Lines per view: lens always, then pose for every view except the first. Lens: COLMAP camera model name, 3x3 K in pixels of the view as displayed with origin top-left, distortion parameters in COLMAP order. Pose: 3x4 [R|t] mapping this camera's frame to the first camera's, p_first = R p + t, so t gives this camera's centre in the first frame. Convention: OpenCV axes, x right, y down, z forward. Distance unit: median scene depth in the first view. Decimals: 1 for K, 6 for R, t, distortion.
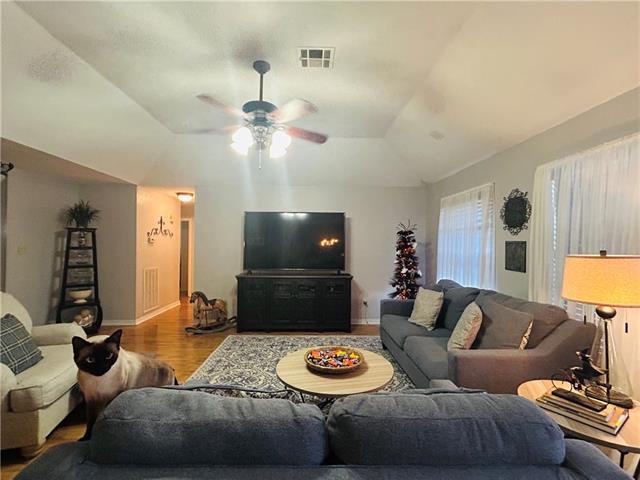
lens RADIAL K [[301.1, 0, 318.0], [0, 301.1, 242.2], [0, 0, 1]] dist [0.002830, 0.001224]
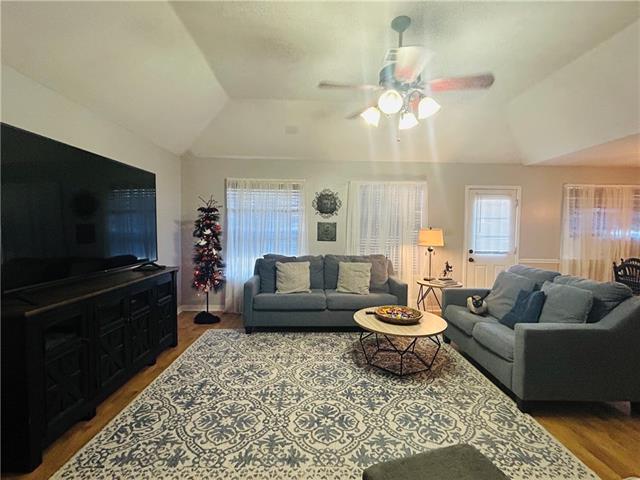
lens RADIAL K [[301.1, 0, 319.4], [0, 301.1, 240.7], [0, 0, 1]] dist [0.002830, 0.001224]
pose [[0.008916, -0.051234, 0.998647, -0.862792], [-0.017331, 0.998529, 0.051383, 0.011838], [-0.999810, -0.017766, 0.008015, 0.949695]]
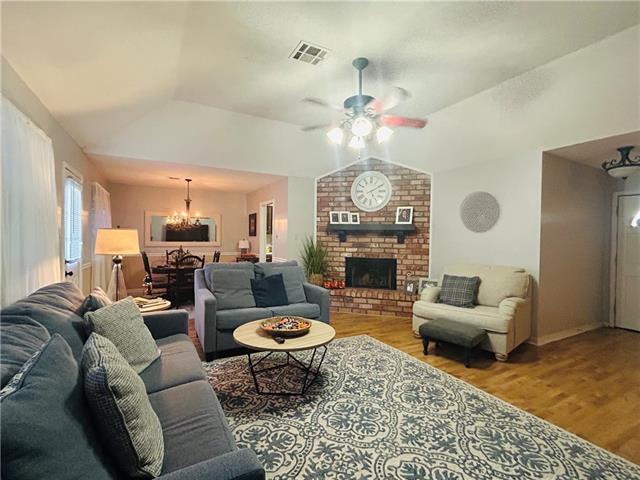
lens RADIAL K [[301.1, 0, 319.8], [0, 301.1, 240.6], [0, 0, 1]] dist [0.002830, 0.001224]
pose [[-0.891519, -0.015819, -0.452706, 0.330161], [-0.016106, 0.999865, -0.003221, 0.046684], [0.452696, 0.004419, -0.891654, 1.484506]]
